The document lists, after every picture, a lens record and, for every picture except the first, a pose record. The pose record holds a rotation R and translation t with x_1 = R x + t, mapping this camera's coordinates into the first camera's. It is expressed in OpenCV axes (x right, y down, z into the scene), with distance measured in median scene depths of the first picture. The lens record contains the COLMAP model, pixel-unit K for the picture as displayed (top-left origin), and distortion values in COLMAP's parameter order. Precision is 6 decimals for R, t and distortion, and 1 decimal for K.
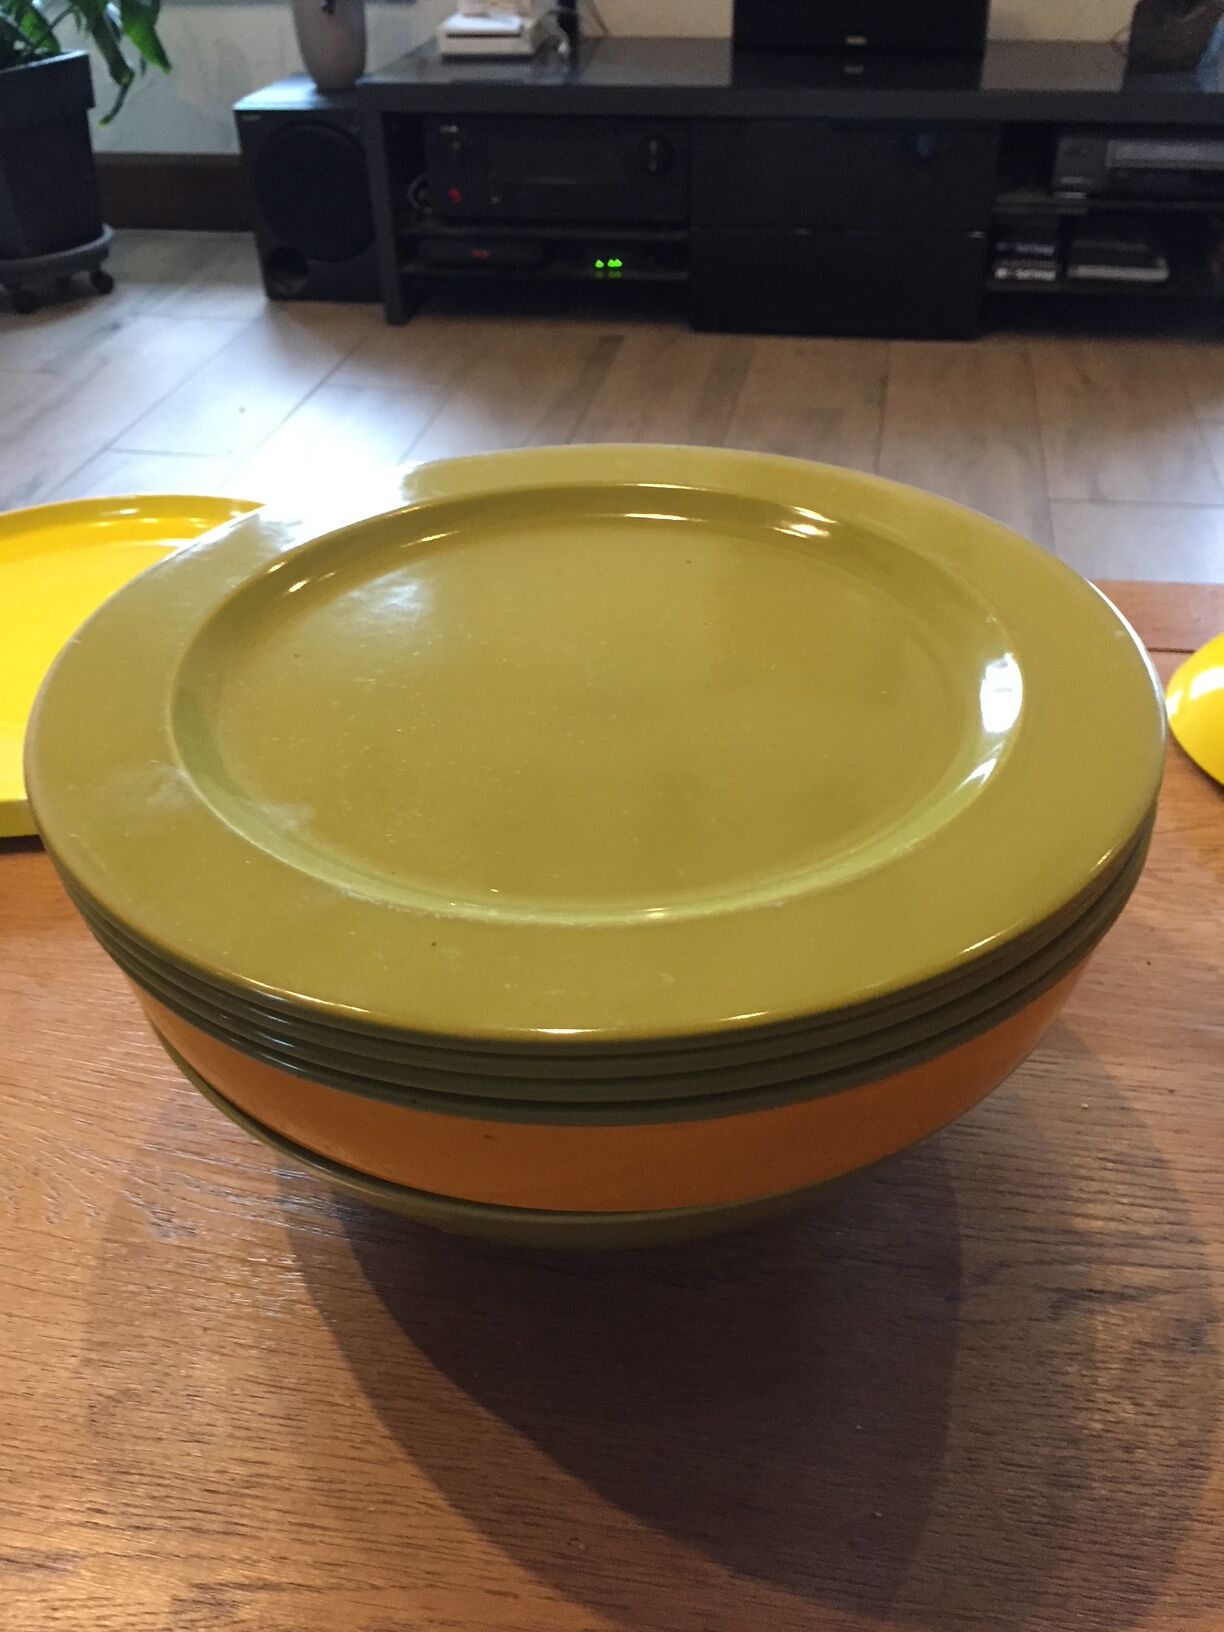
lens RADIAL K [[1434.2, 0, 612.0], [0, 1434.2, 816.0], [0, 0, 1]] dist [0.068148, -0.114634]
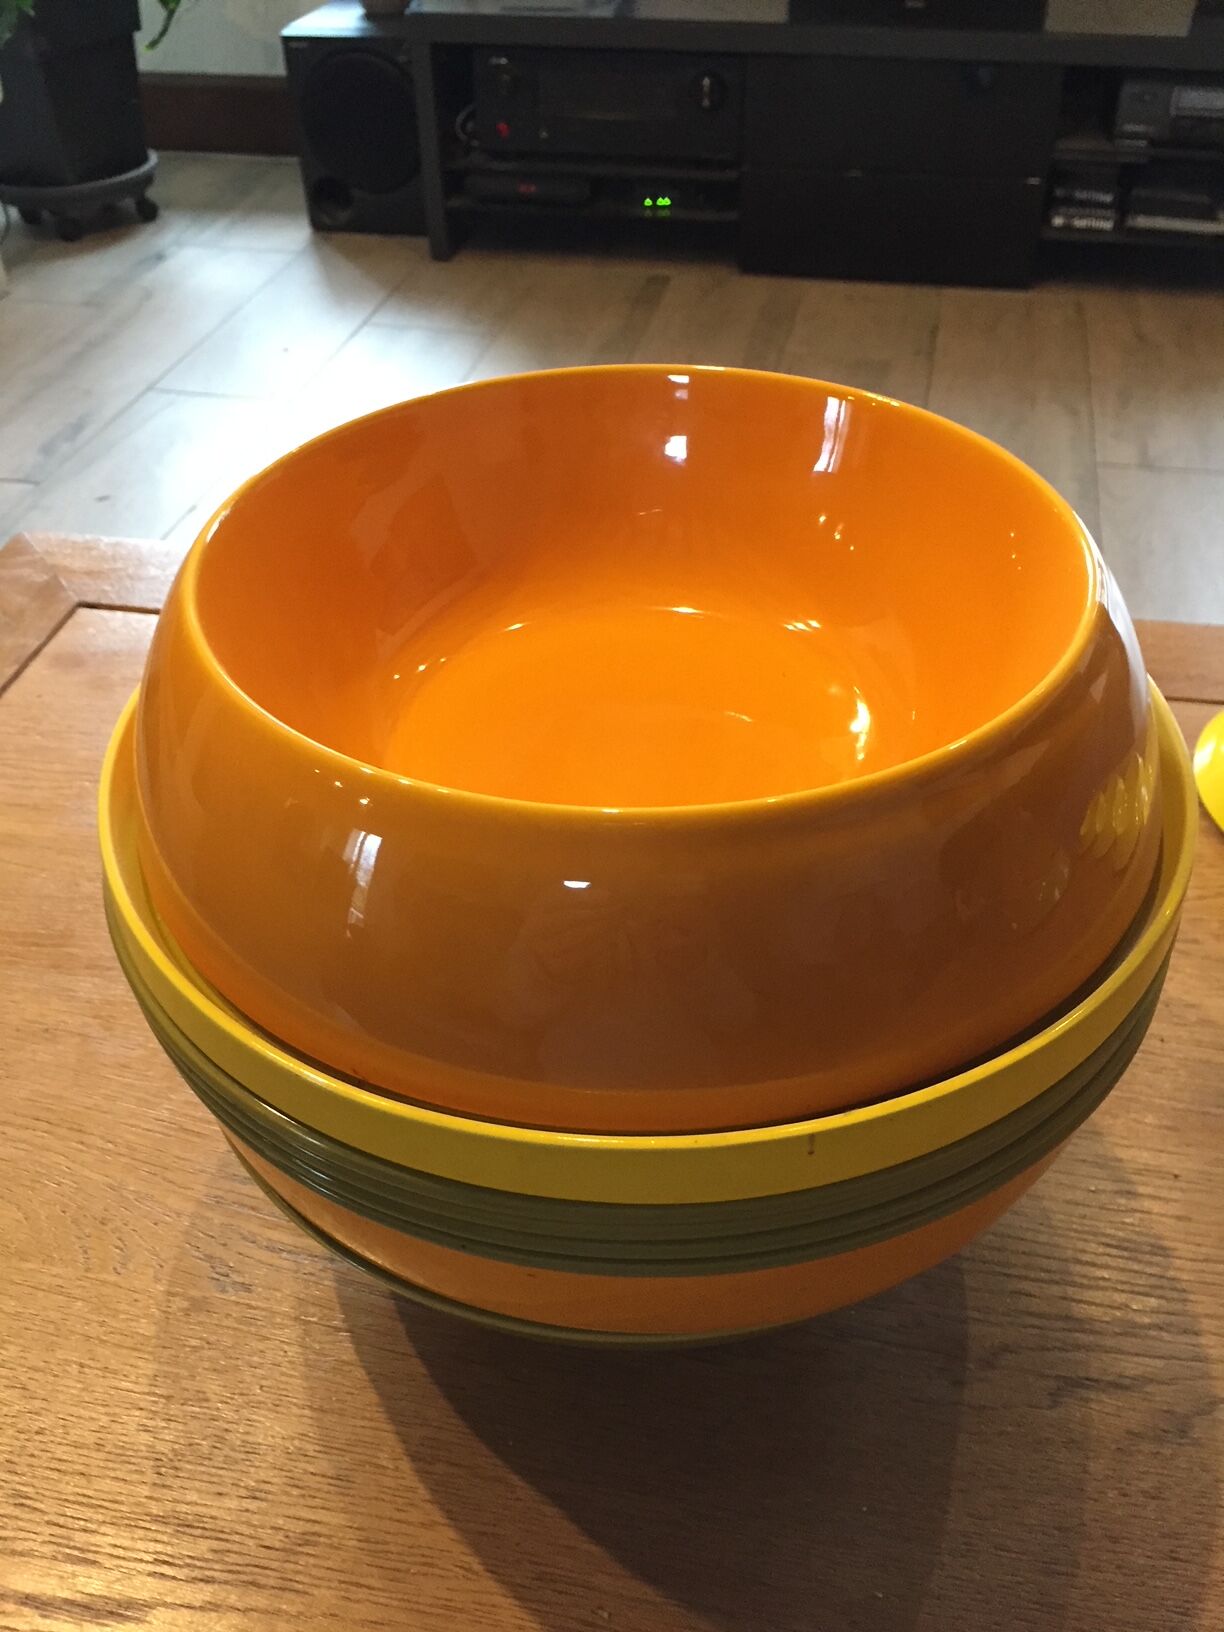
lens RADIAL K [[1434.2, 0, 612.0], [0, 1434.2, 816.0], [0, 0, 1]] dist [0.068148, -0.114634]
pose [[0.999413, 0.026879, -0.021235, -0.006071], [-0.025661, 0.998118, 0.055703, -0.107814], [0.022692, -0.055125, 0.998222, -0.038886]]
